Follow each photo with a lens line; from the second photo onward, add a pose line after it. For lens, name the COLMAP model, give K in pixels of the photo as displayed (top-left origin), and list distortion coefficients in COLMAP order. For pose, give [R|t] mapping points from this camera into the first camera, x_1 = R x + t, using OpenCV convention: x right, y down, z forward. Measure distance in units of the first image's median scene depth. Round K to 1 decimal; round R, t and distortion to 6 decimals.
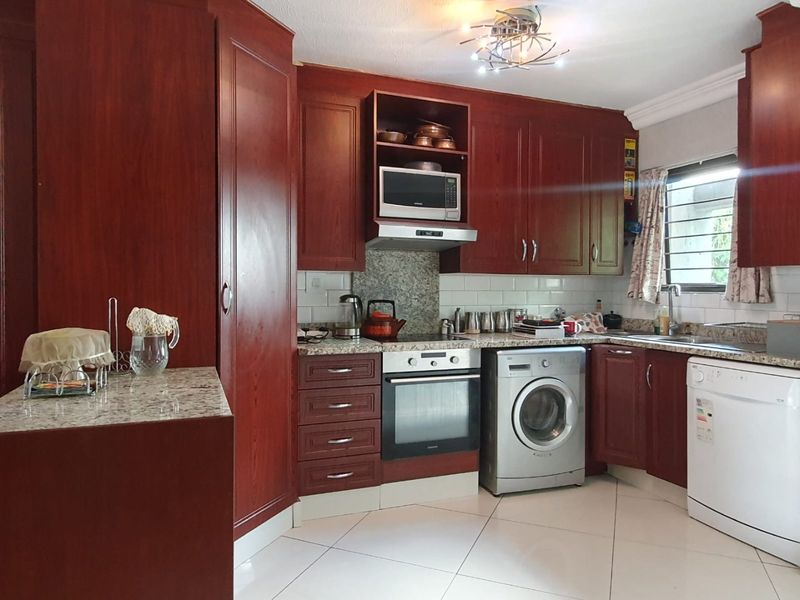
lens RADIAL K [[552.4, 0, 400.0], [0, 552.4, 300.0], [0, 0, 1]] dist [0.005718, 0.001297]
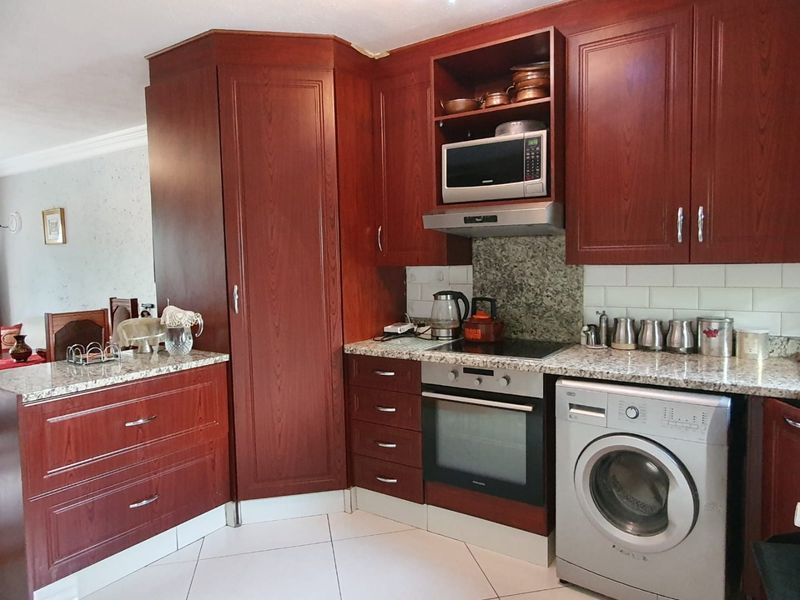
lens RADIAL K [[552.4, 0, 400.0], [0, 552.4, 300.0], [0, 0, 1]] dist [0.005718, 0.001297]
pose [[0.565831, 0.047502, -0.823152, 0.605391], [0.005792, 0.998085, 0.061578, -0.050677], [0.824501, -0.039610, 0.564473, 0.421377]]
